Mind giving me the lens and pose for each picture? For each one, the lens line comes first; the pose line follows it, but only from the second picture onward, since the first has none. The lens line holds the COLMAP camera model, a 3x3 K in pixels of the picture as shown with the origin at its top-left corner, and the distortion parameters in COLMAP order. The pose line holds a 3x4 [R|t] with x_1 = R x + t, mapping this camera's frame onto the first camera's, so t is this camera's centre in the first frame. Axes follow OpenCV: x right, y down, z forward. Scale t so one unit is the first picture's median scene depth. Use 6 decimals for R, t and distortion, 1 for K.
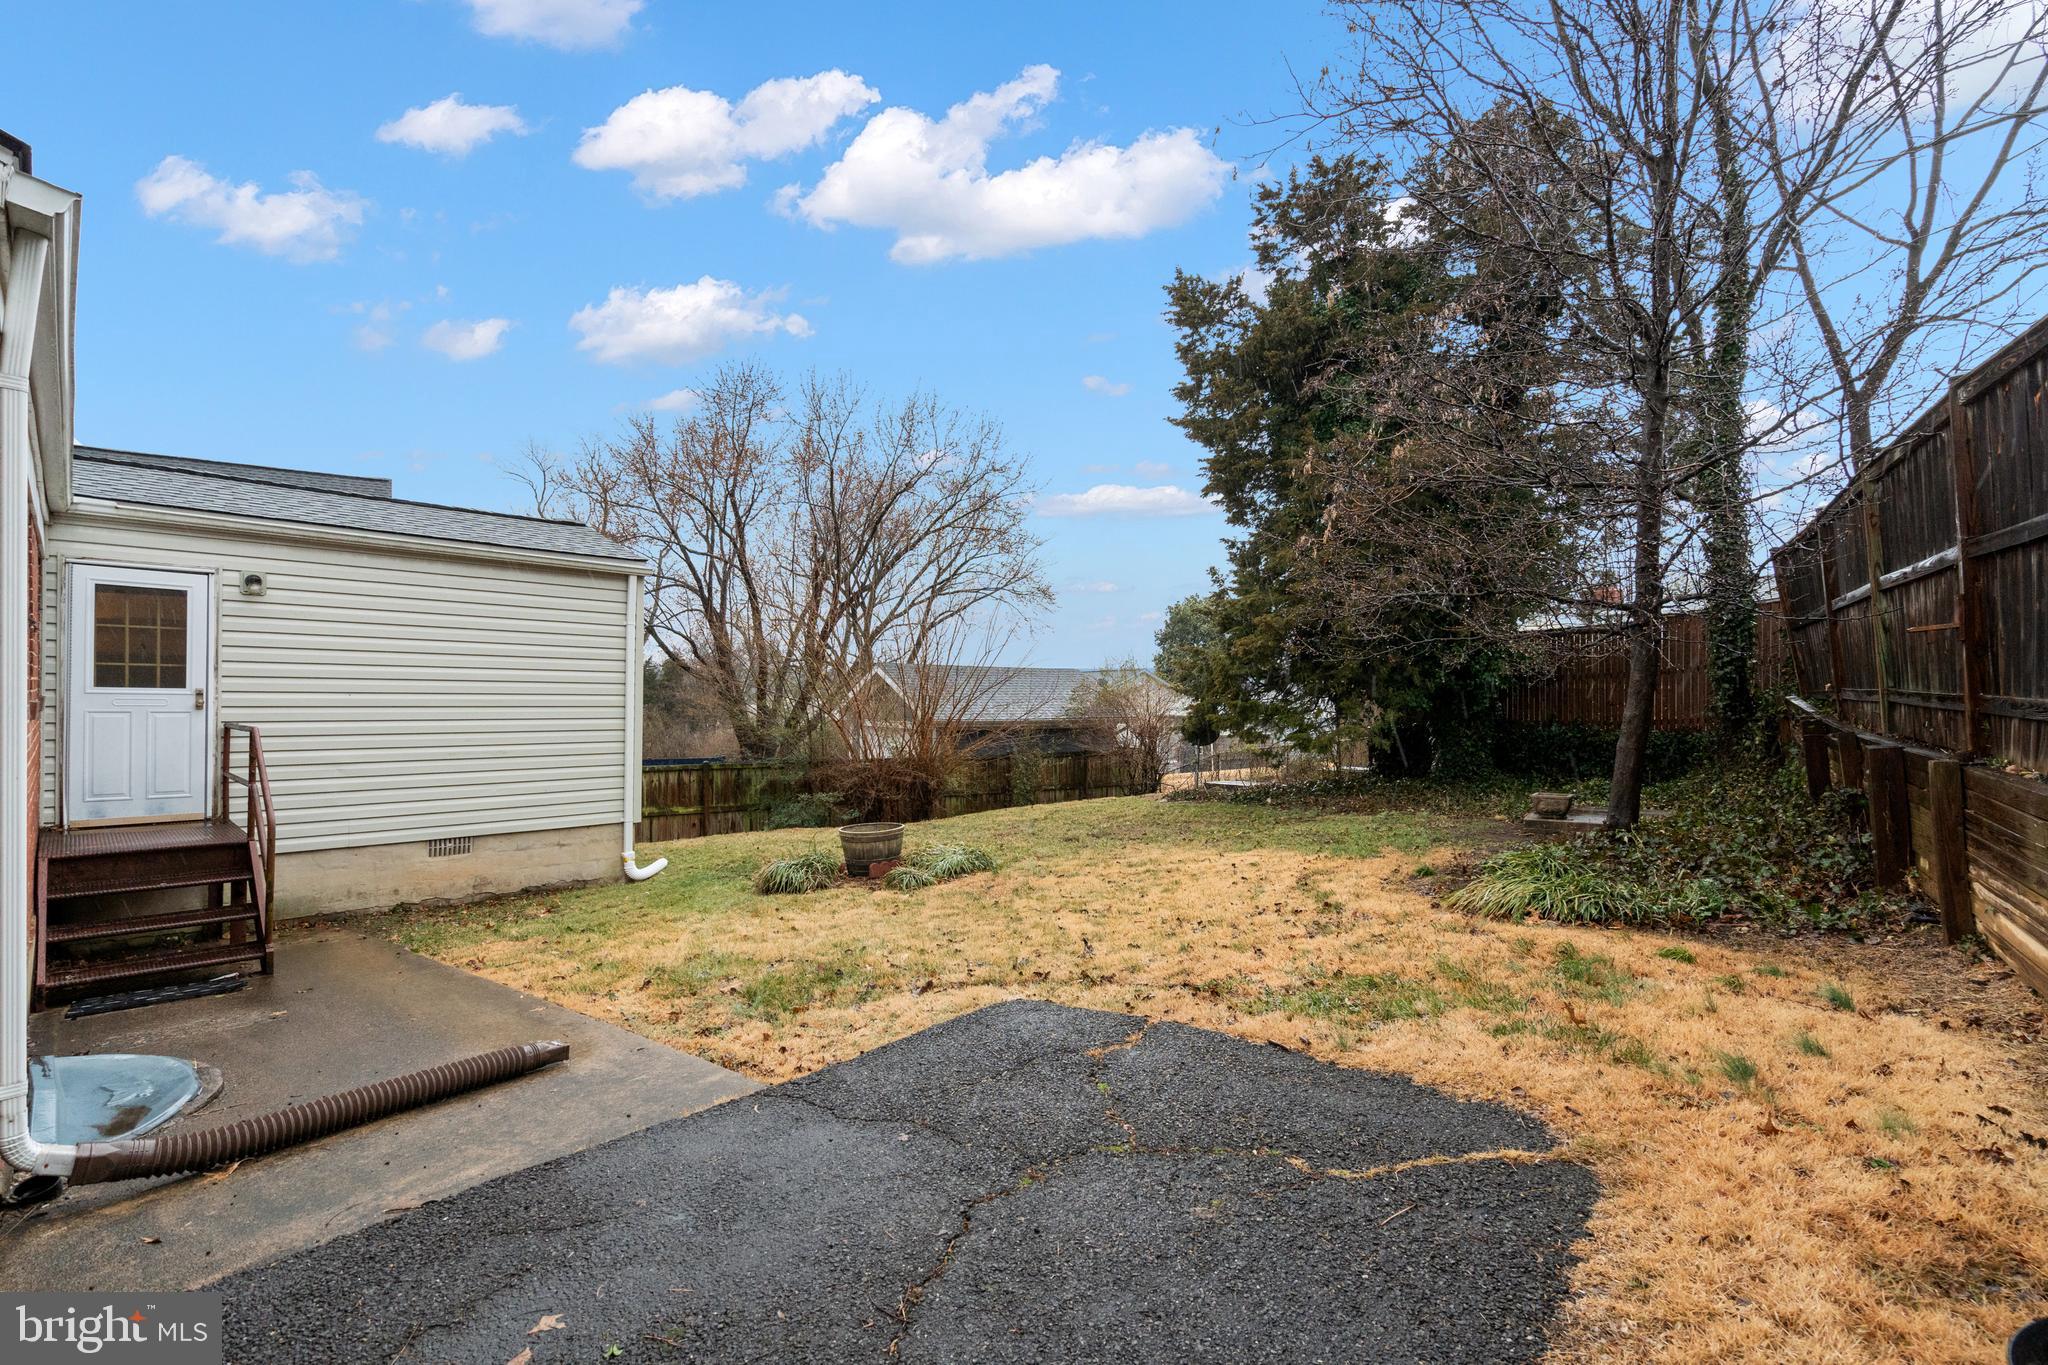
lens RADIAL K [[935.7, 0, 1028.4], [0, 935.7, 687.3], [0, 0, 1]] dist [-0.003444, -0.001063]
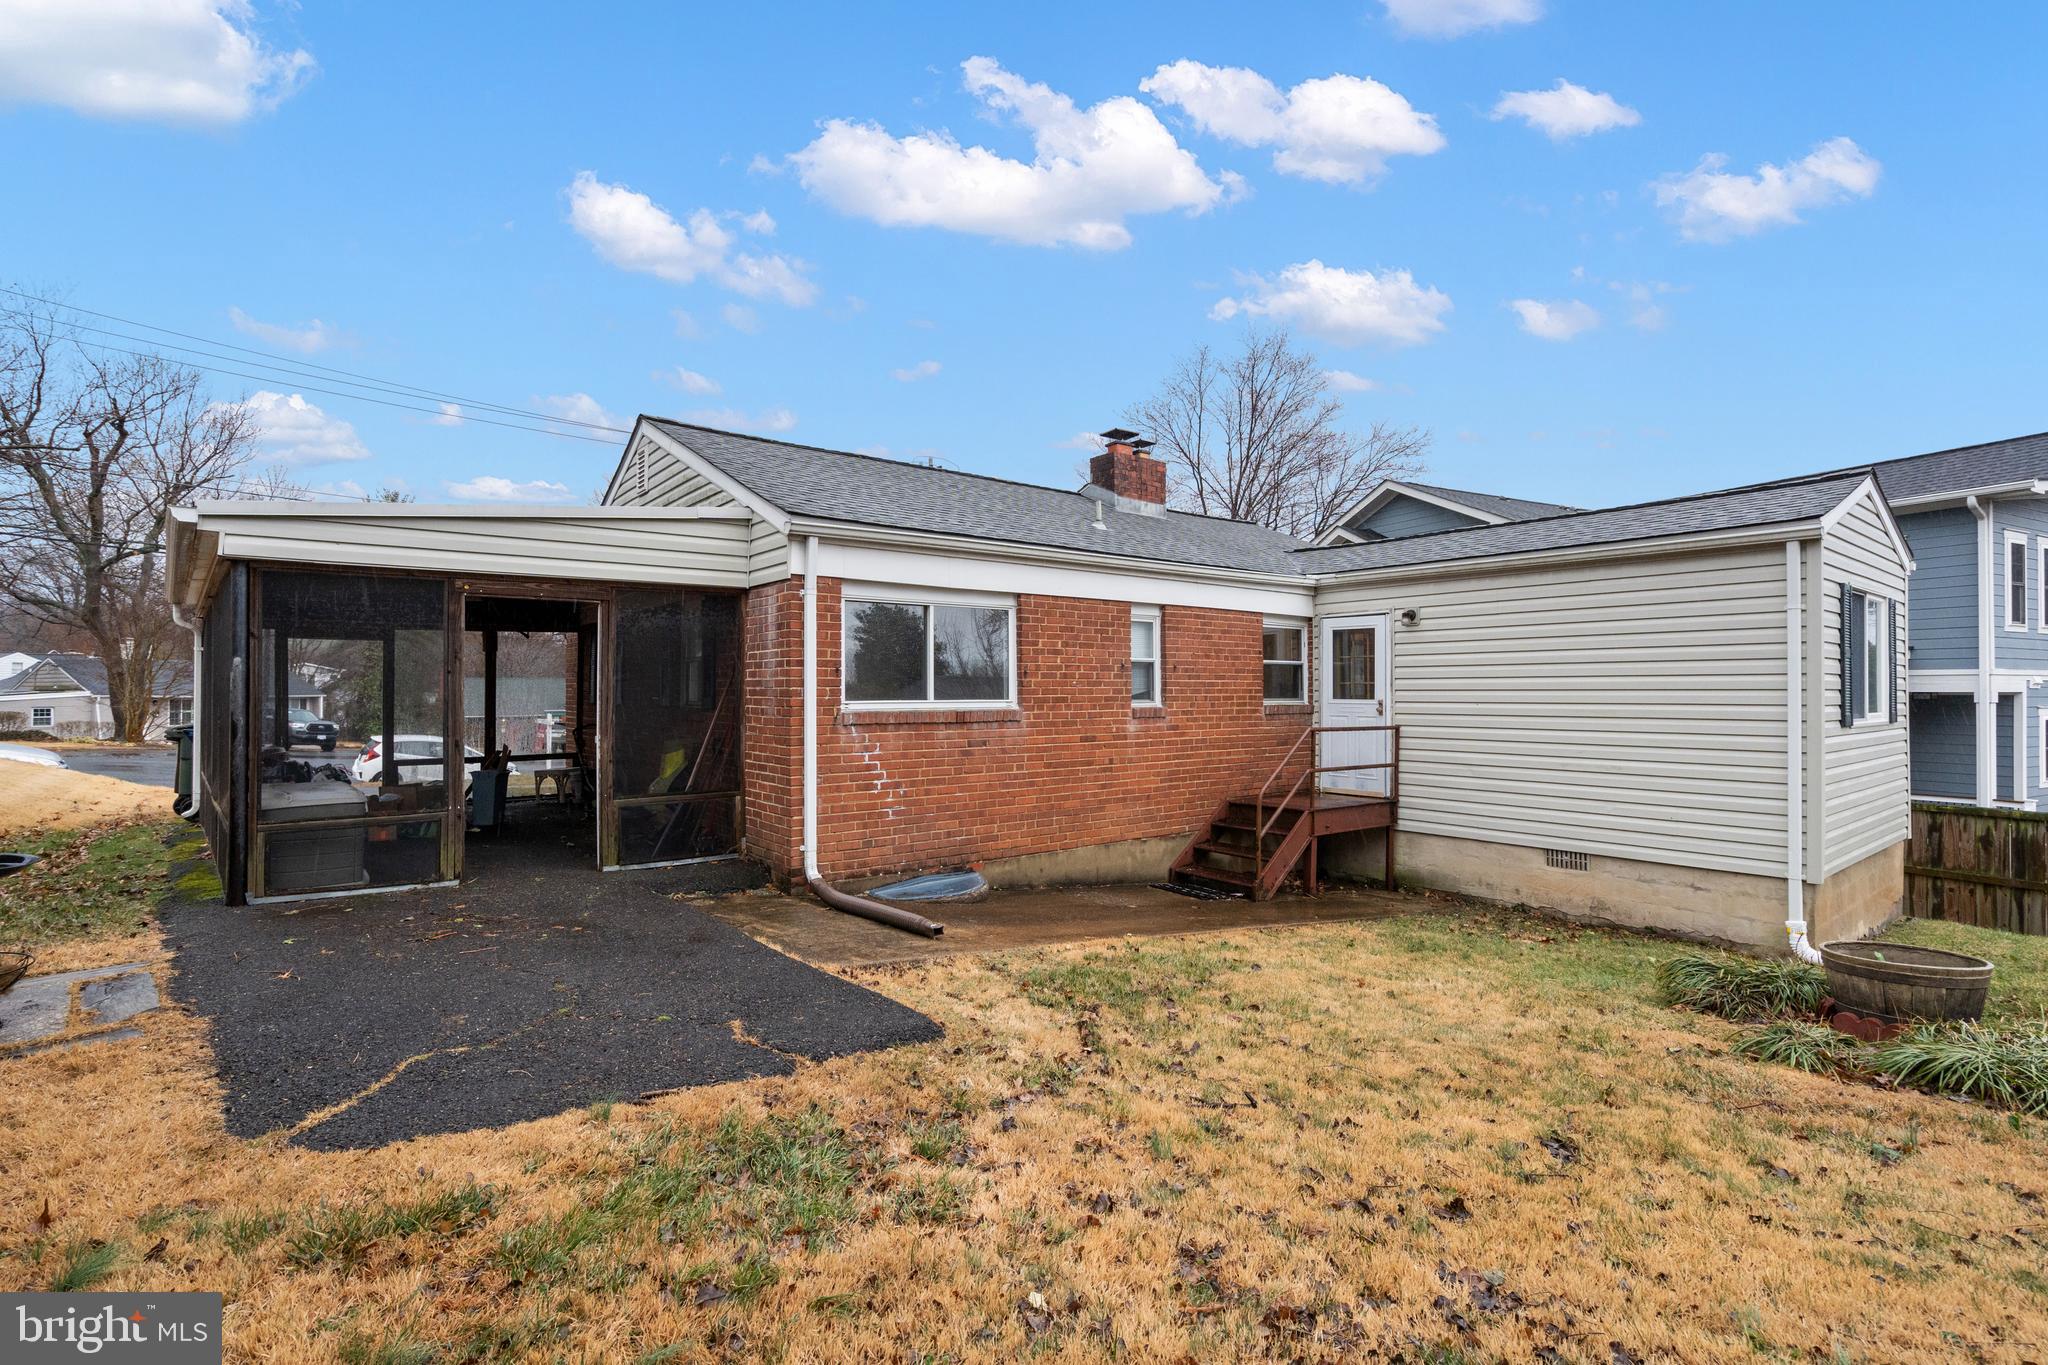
lens RADIAL K [[935.7, 0, 1026.8], [0, 935.7, 683.2], [0, 0, 1]] dist [-0.003444, -0.001063]
pose [[-0.155307, -0.023678, -0.987582, 0.517374], [0.003835, 0.999691, -0.024571, 0.008675], [0.987859, -0.007603, -0.155168, 0.694996]]
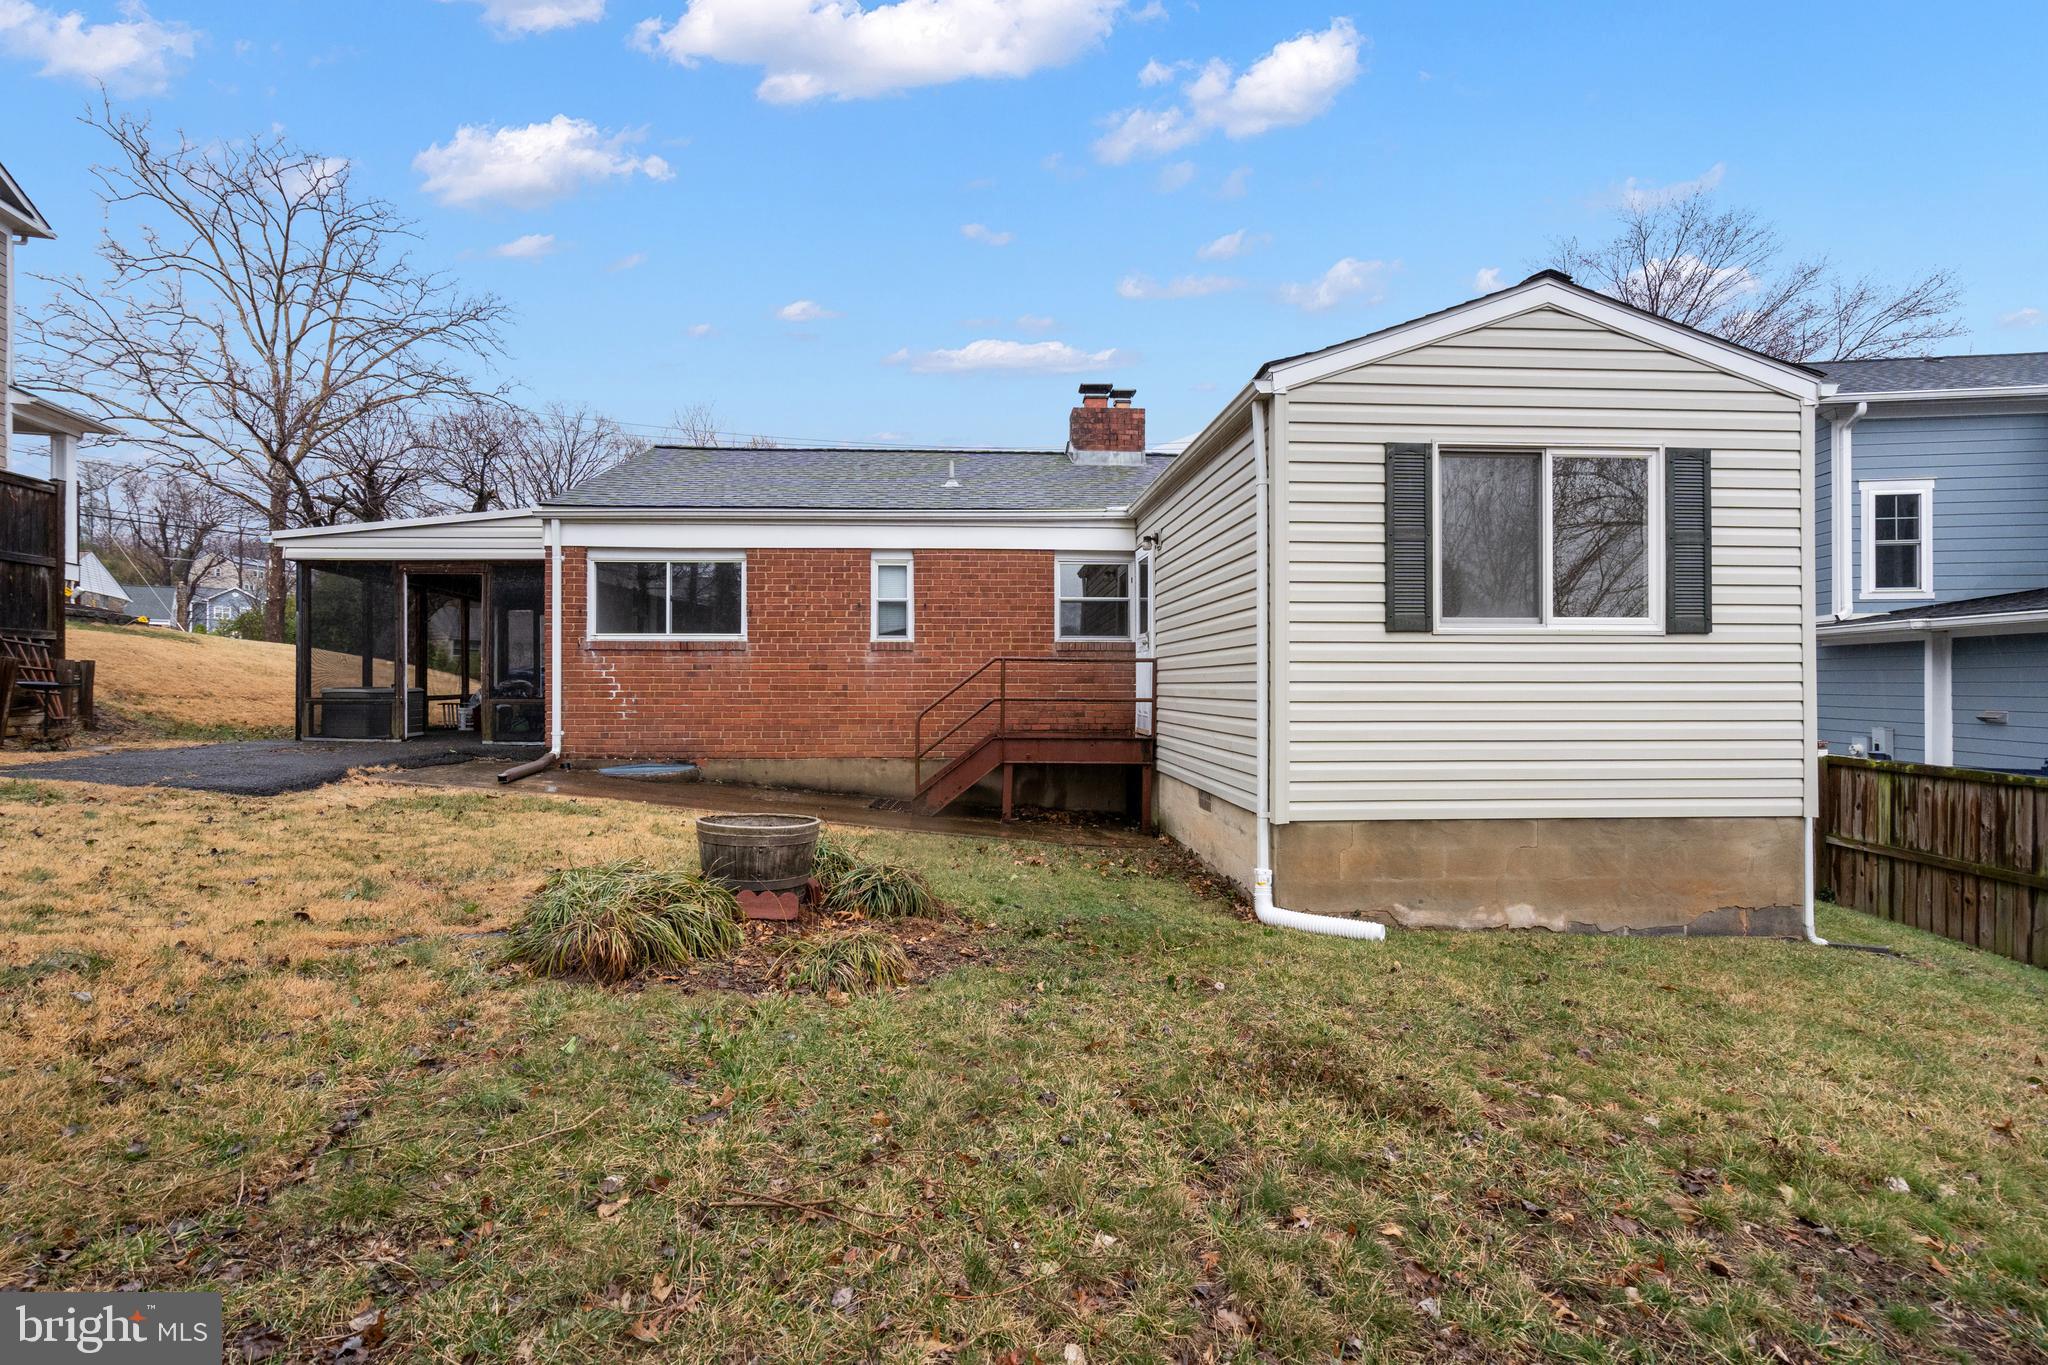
lens RADIAL K [[935.7, 0, 1026.3], [0, 935.7, 683.5], [0, 0, 1]] dist [-0.003444, -0.001063]
pose [[-0.700692, -0.016023, -0.713284, 0.135448], [-0.007003, 0.999854, -0.015581, 0.089239], [0.713430, -0.005922, -0.700702, 1.725378]]
